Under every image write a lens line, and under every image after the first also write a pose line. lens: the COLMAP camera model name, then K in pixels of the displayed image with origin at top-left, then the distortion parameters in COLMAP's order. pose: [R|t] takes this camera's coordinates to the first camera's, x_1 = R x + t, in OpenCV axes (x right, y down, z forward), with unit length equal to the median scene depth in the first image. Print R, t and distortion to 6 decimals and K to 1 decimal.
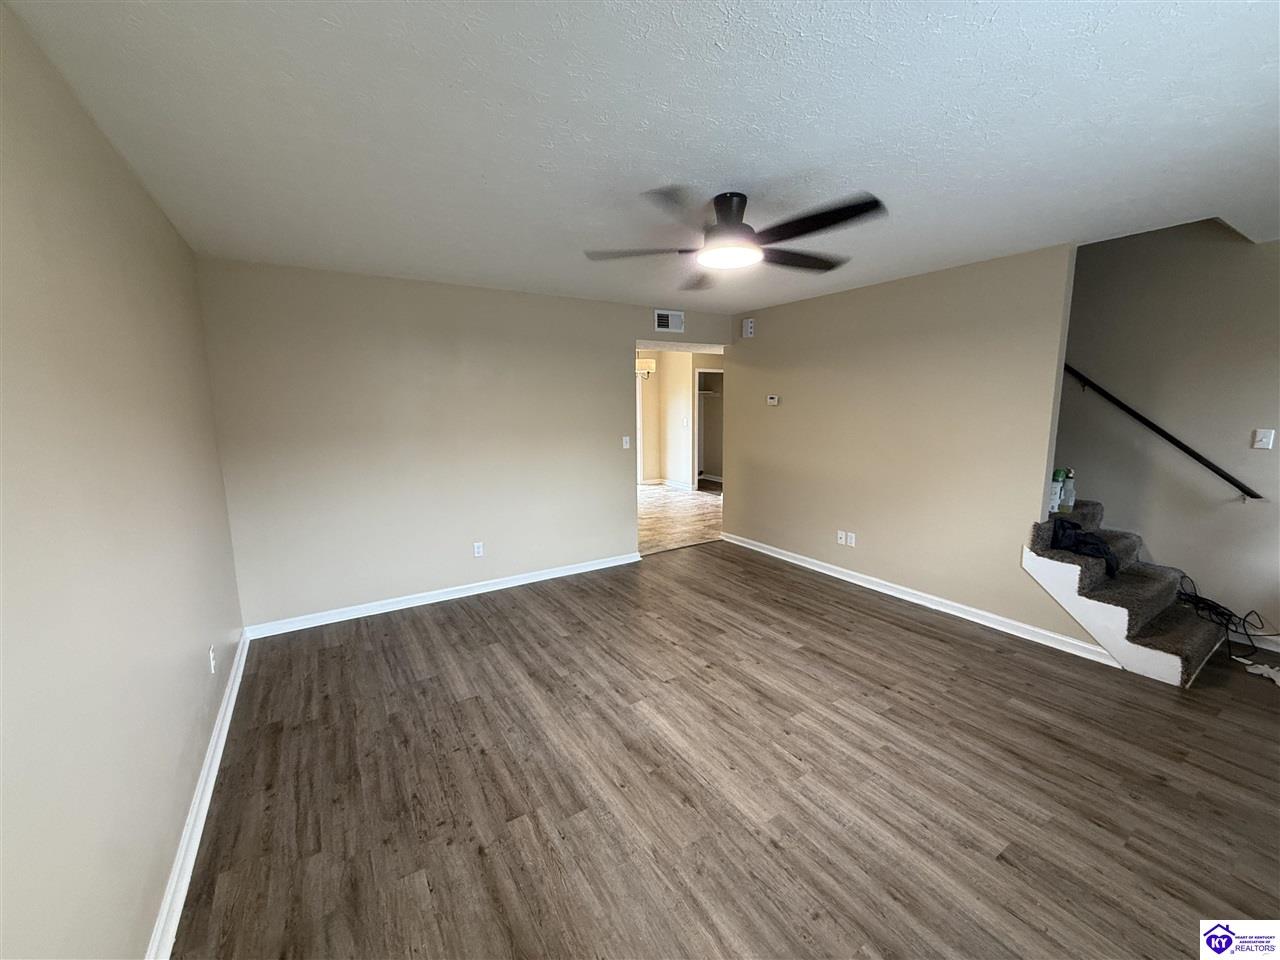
lens RADIAL K [[511.4, 0, 637.0], [0, 511.4, 477.6], [0, 0, 1]] dist [-0.000144, 0.000168]
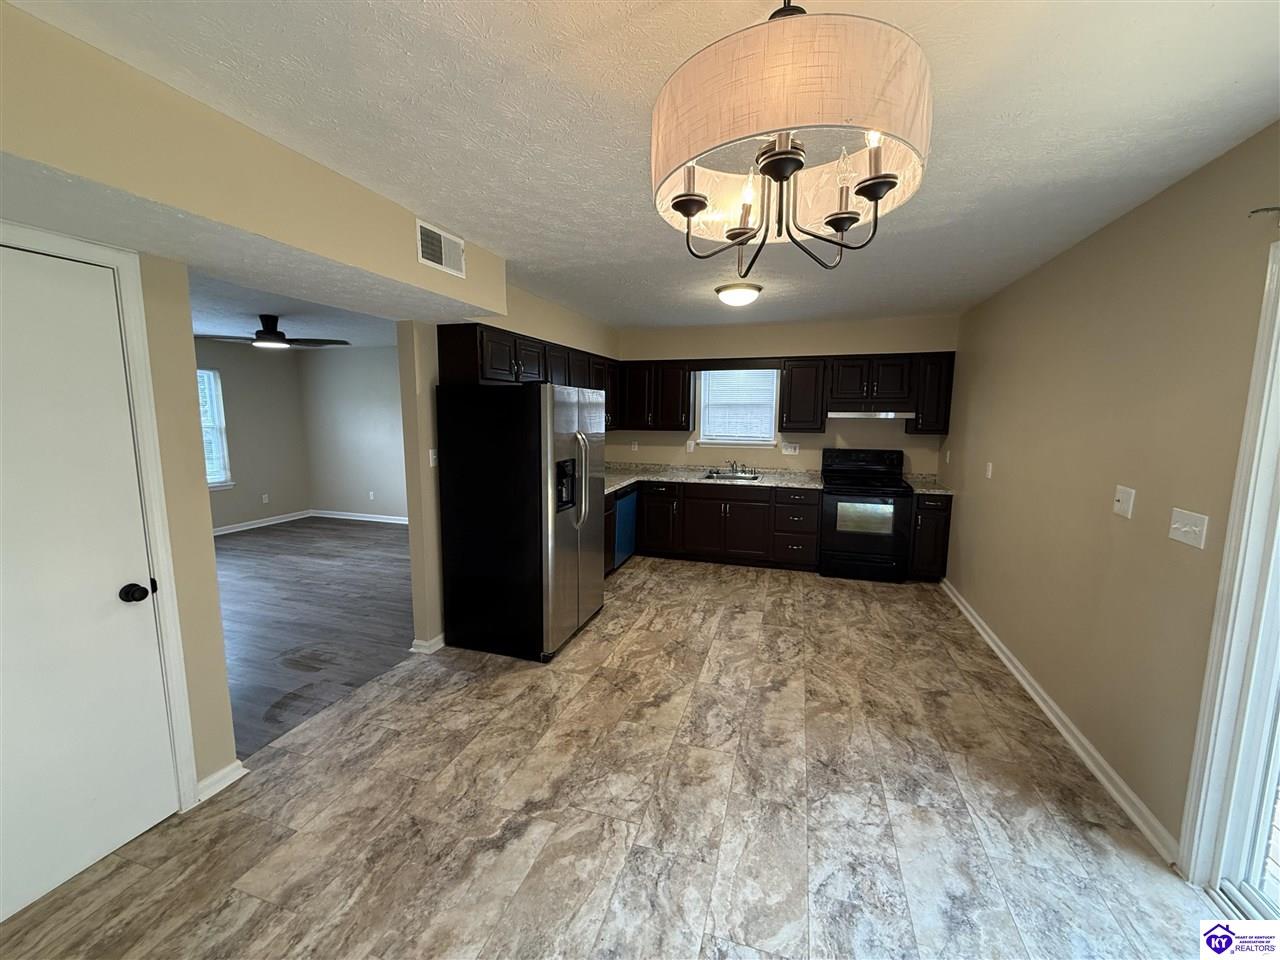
lens RADIAL K [[511.4, 0, 637.0], [0, 511.4, 477.6], [0, 0, 1]] dist [-0.000144, 0.000168]
pose [[-0.768636, 0.090854, -0.633202, 0.332066], [-0.089201, 0.964968, 0.246737, -0.450844], [0.633436, 0.246133, -0.733605, 2.936962]]
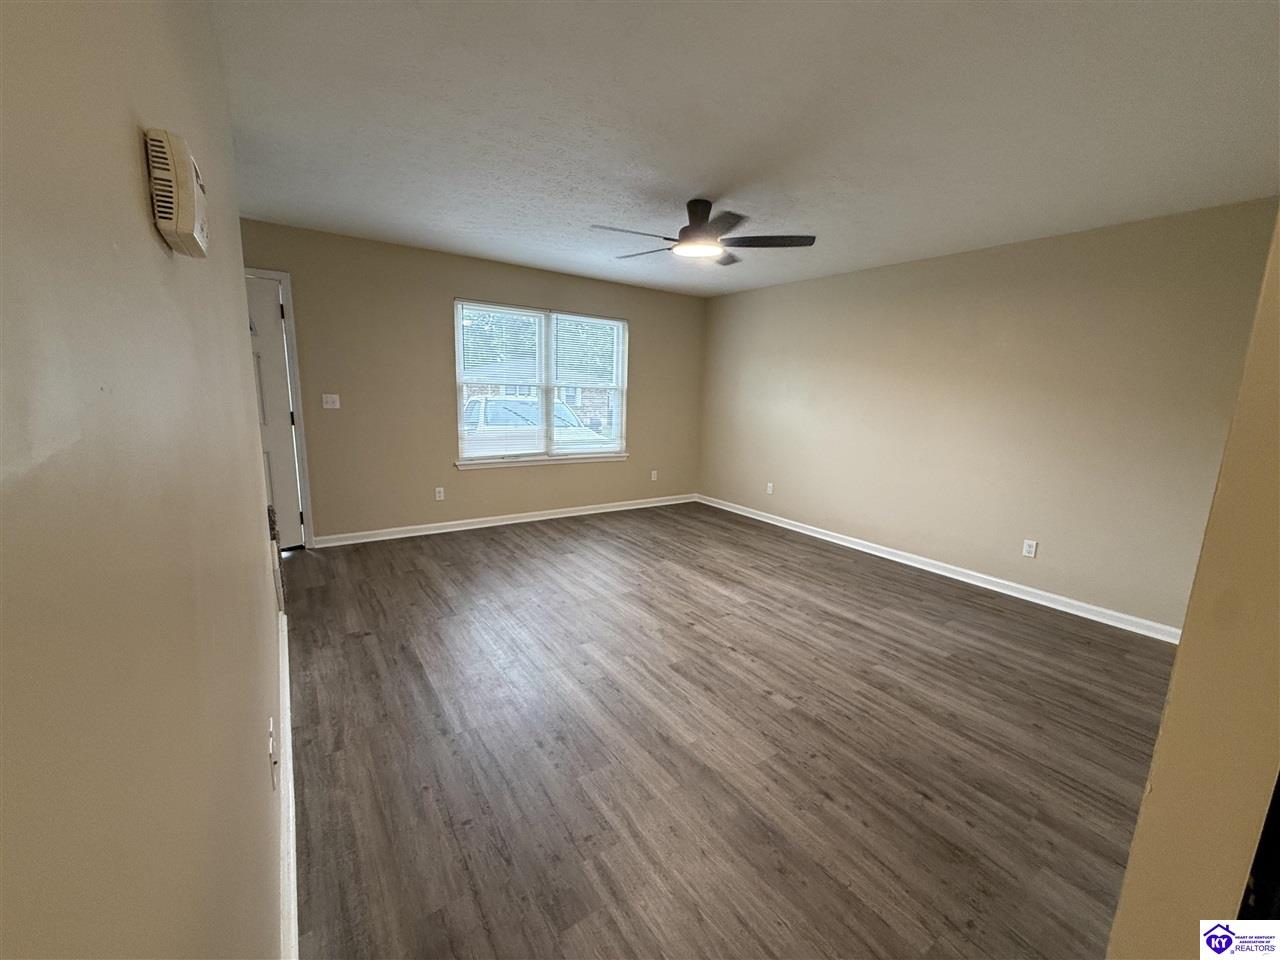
lens RADIAL K [[511.4, 0, 637.0], [0, 511.4, 477.6], [0, 0, 1]] dist [-0.000144, 0.000168]
pose [[-0.999066, -0.015098, -0.040492, 0.313788], [-0.027204, 0.947762, 0.317817, -0.238355], [0.033579, 0.318622, -0.947287, 1.990499]]
